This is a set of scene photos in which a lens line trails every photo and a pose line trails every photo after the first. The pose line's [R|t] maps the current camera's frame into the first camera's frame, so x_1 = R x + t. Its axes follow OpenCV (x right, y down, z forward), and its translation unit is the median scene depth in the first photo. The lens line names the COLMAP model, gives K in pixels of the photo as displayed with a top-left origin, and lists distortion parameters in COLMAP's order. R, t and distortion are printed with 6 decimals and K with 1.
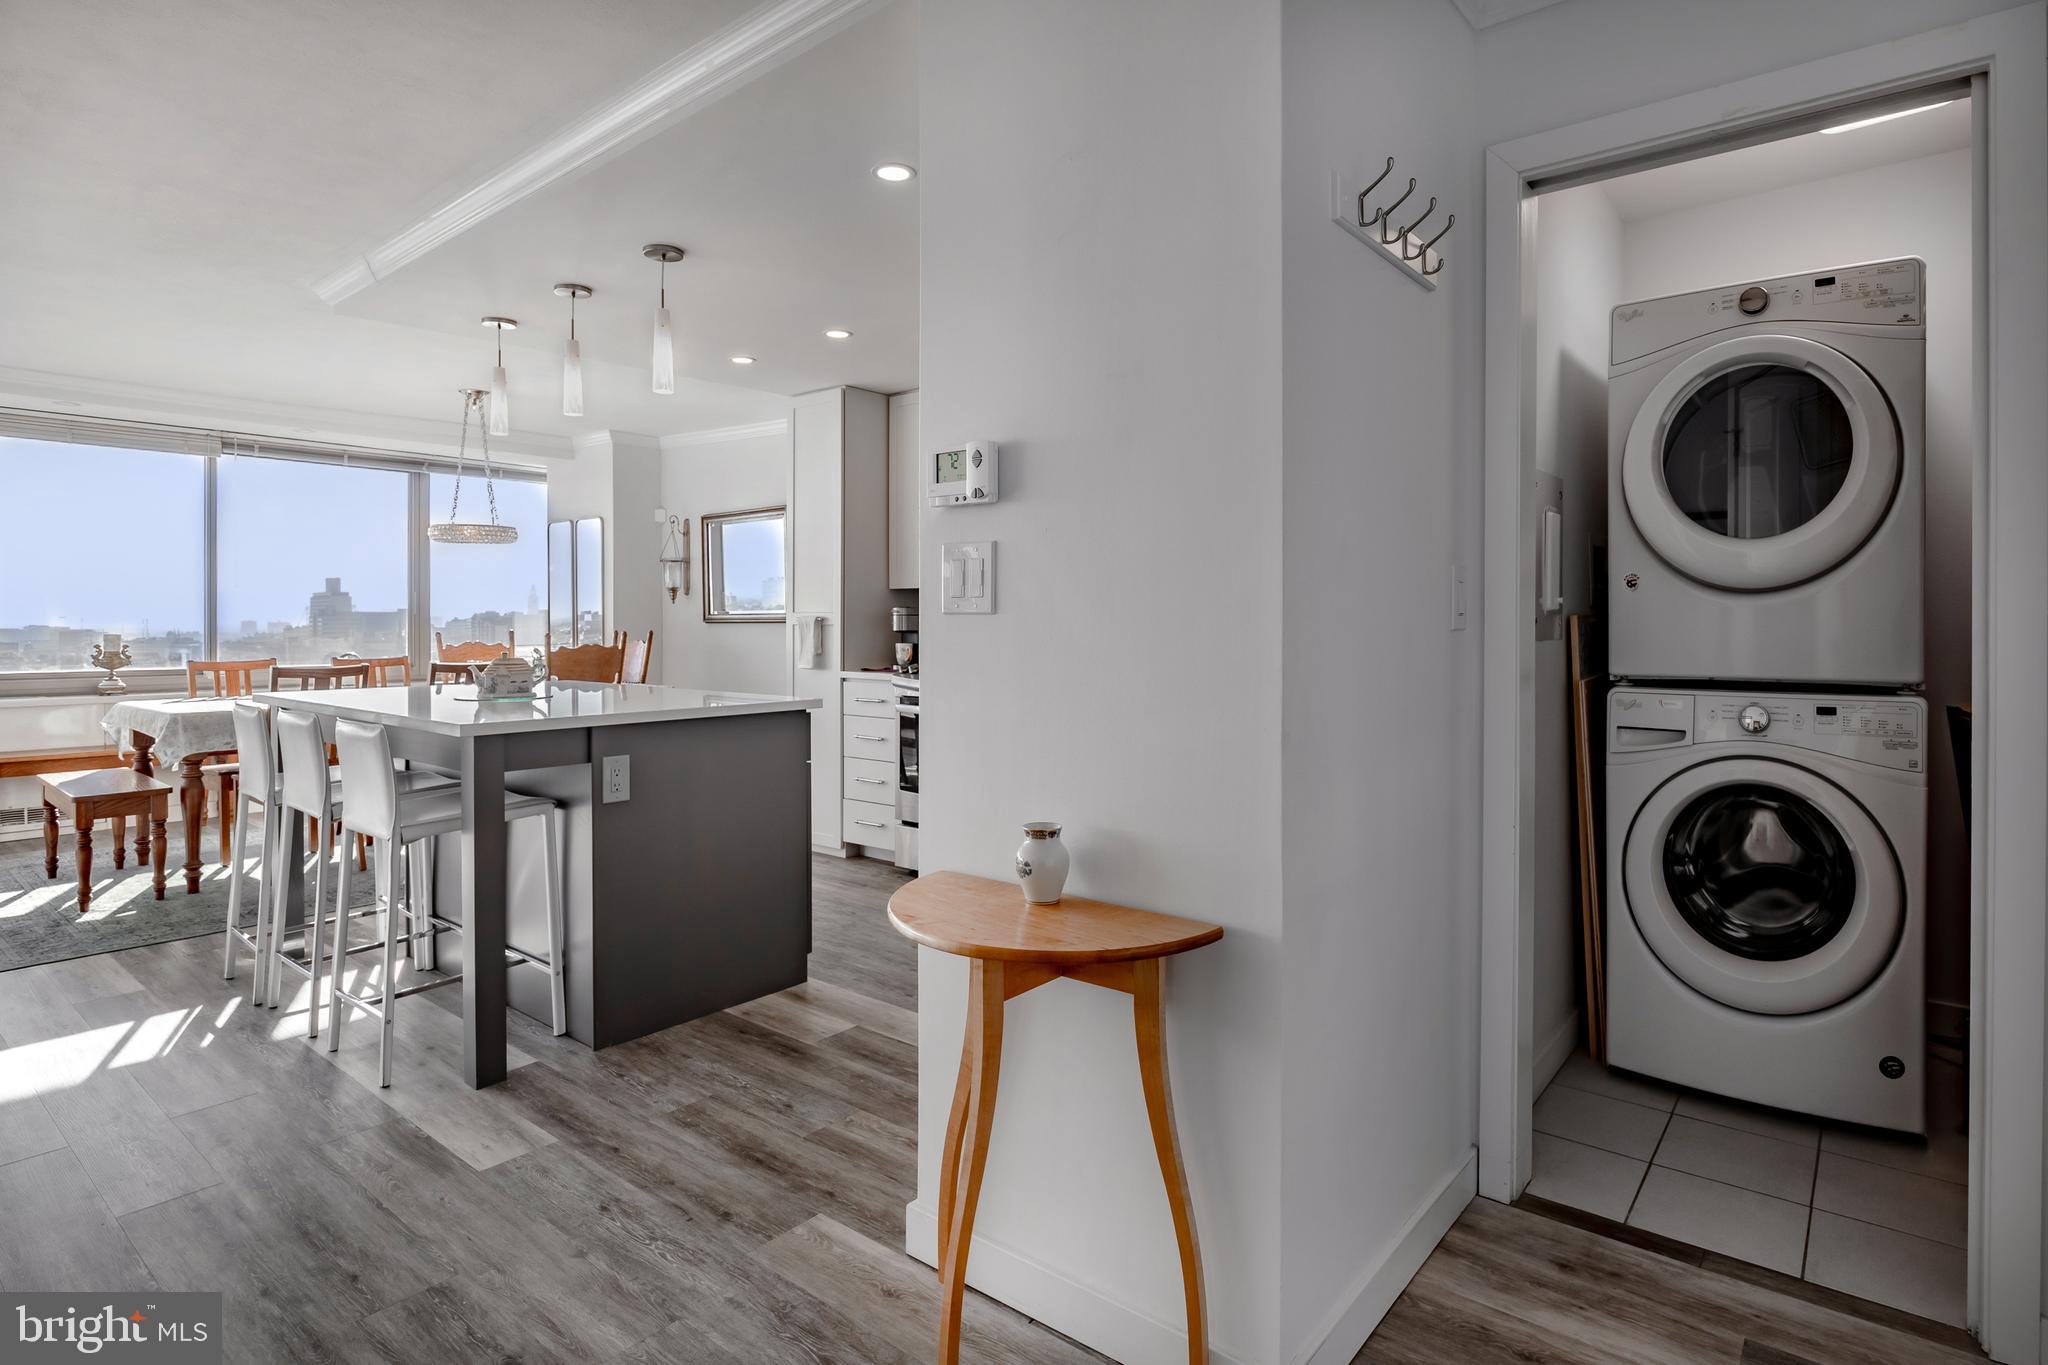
lens RADIAL K [[1039.6, 0, 1087.9], [0, 1039.6, 620.0], [0, 0, 1]] dist [-0.031419, 0.007018]
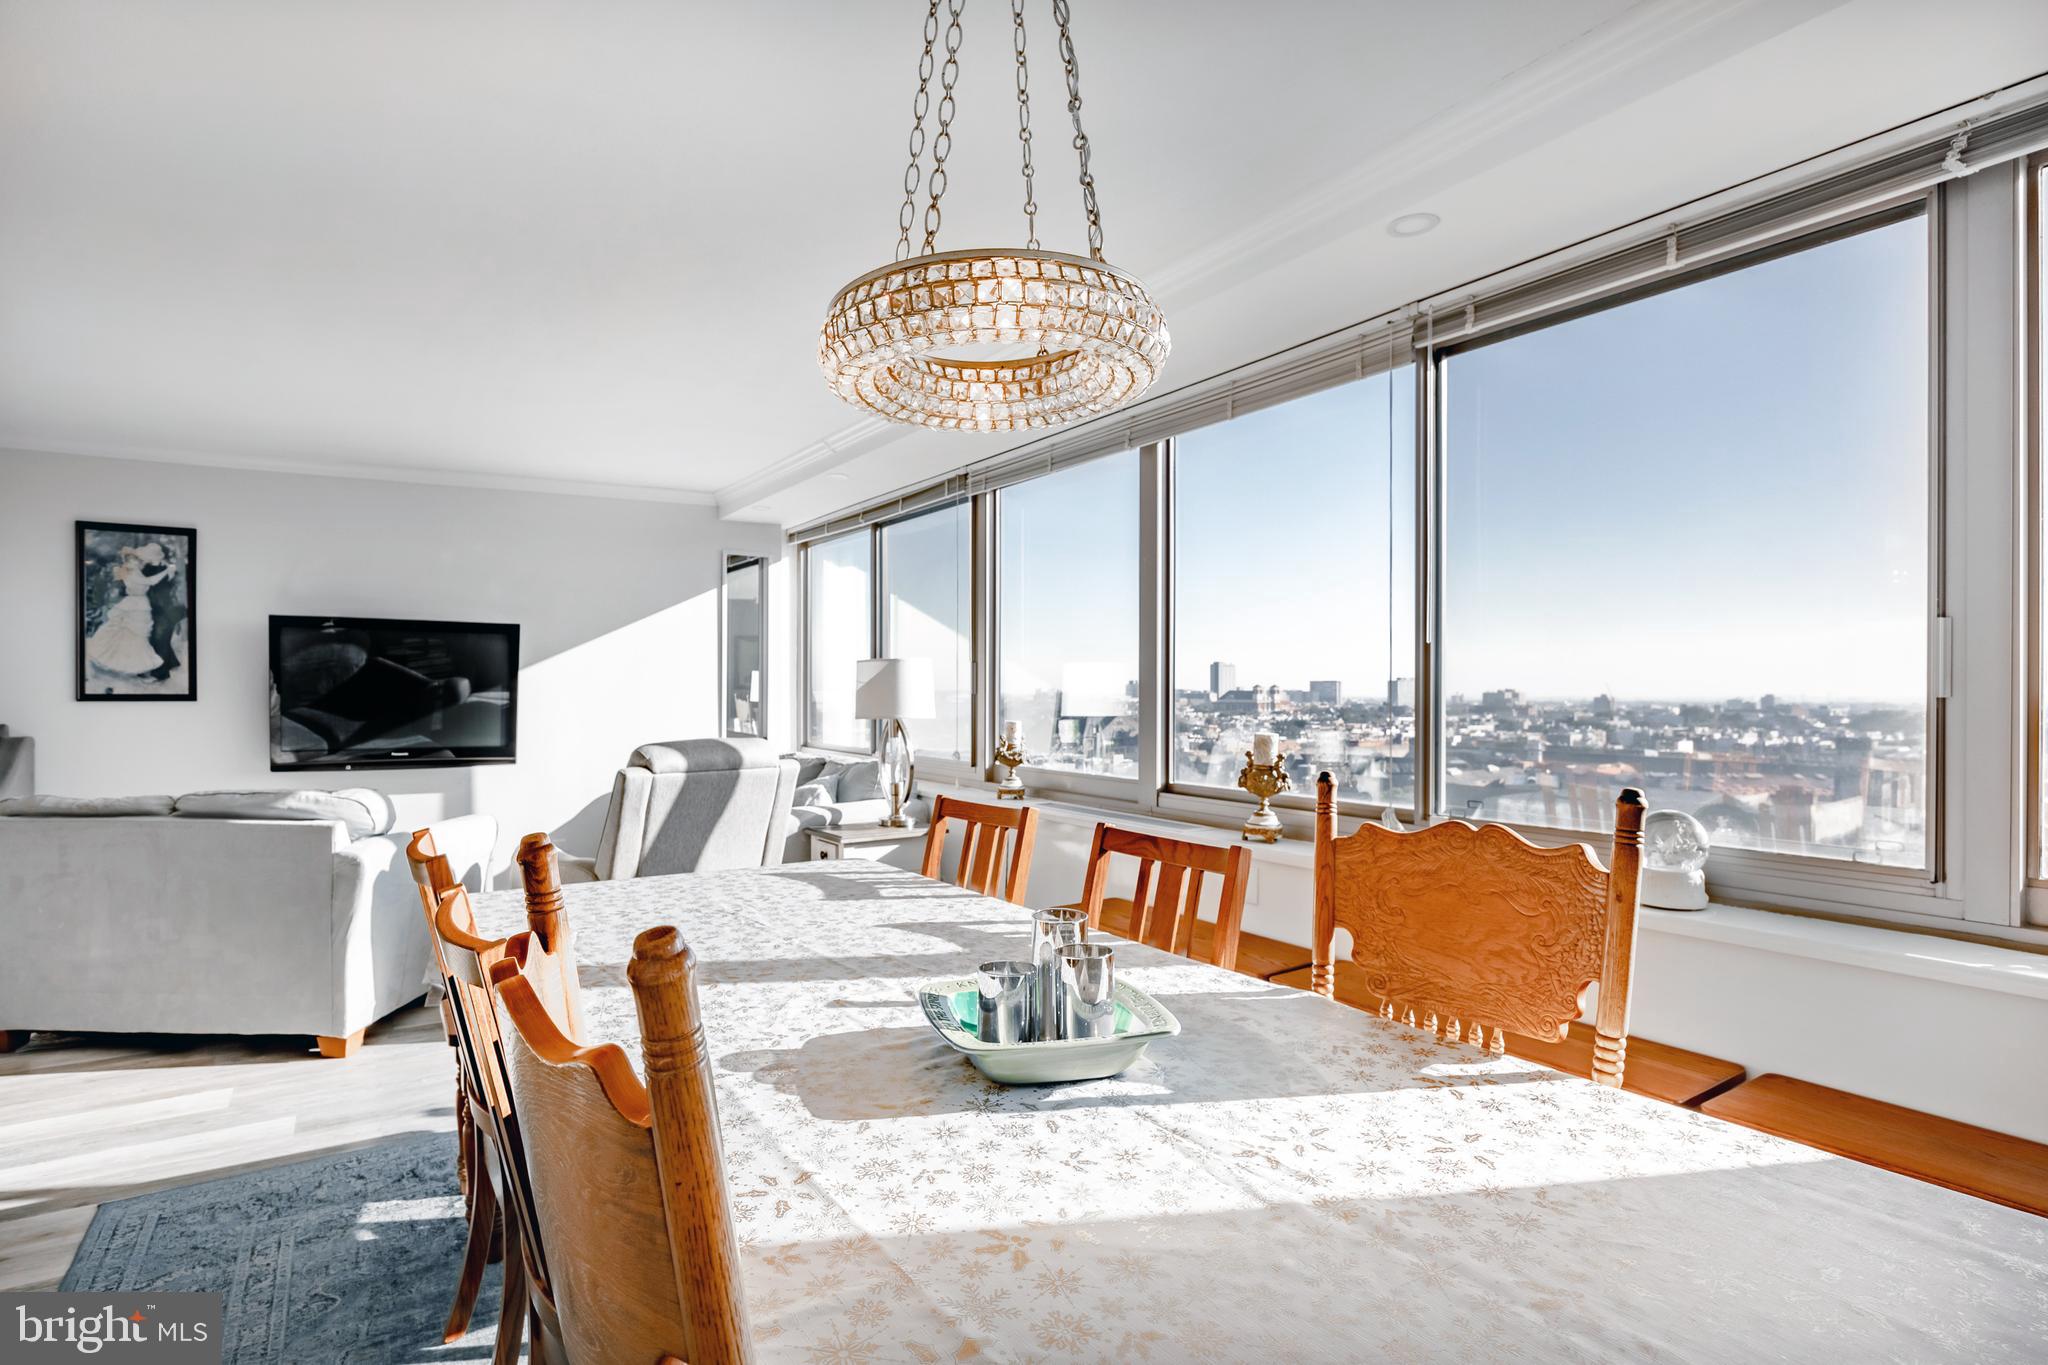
lens RADIAL K [[1013.2, 0, 956.9], [0, 1013.2, 693.7], [0, 0, 1]] dist [-0.009120, 0.003092]
pose [[-0.370248, 0.001402, -0.928932, -0.503184], [-0.000280, 0.999999, 0.001621, -0.012740], [0.928933, 0.000860, -0.370247, 1.413461]]
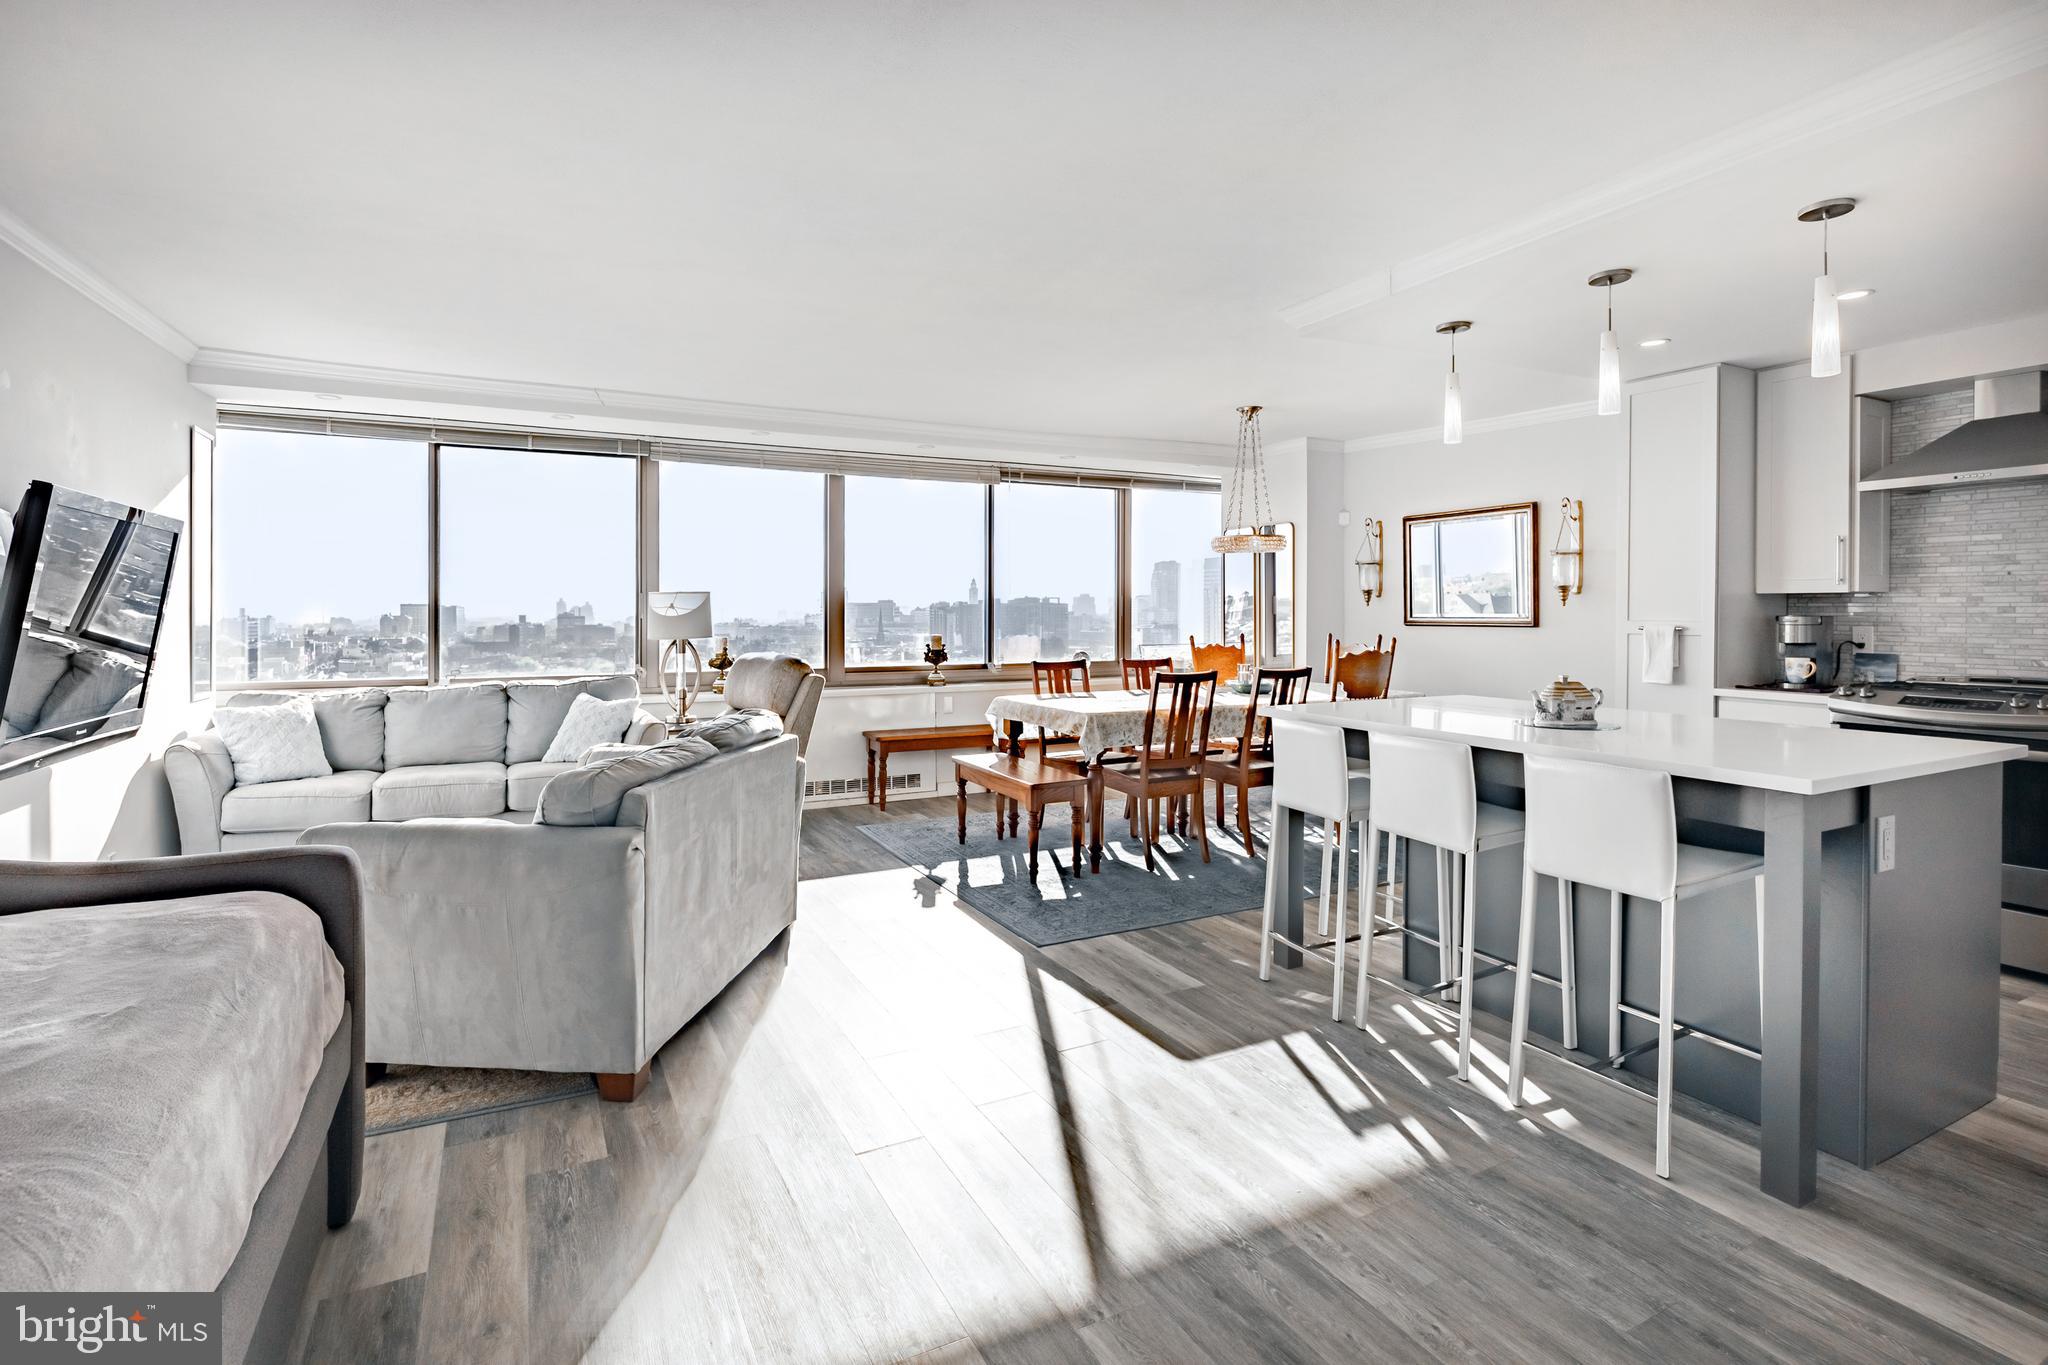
lens RADIAL K [[969.9, 0, 1048.4], [0, 969.9, 621.2], [0, 0, 1]] dist [-0.018430, 0.001236]
pose [[0.907259, 0.003466, -0.420557, -0.490832], [0.002125, 0.999915, 0.012826, -0.023324], [0.420566, -0.012530, 0.907175, 0.014965]]
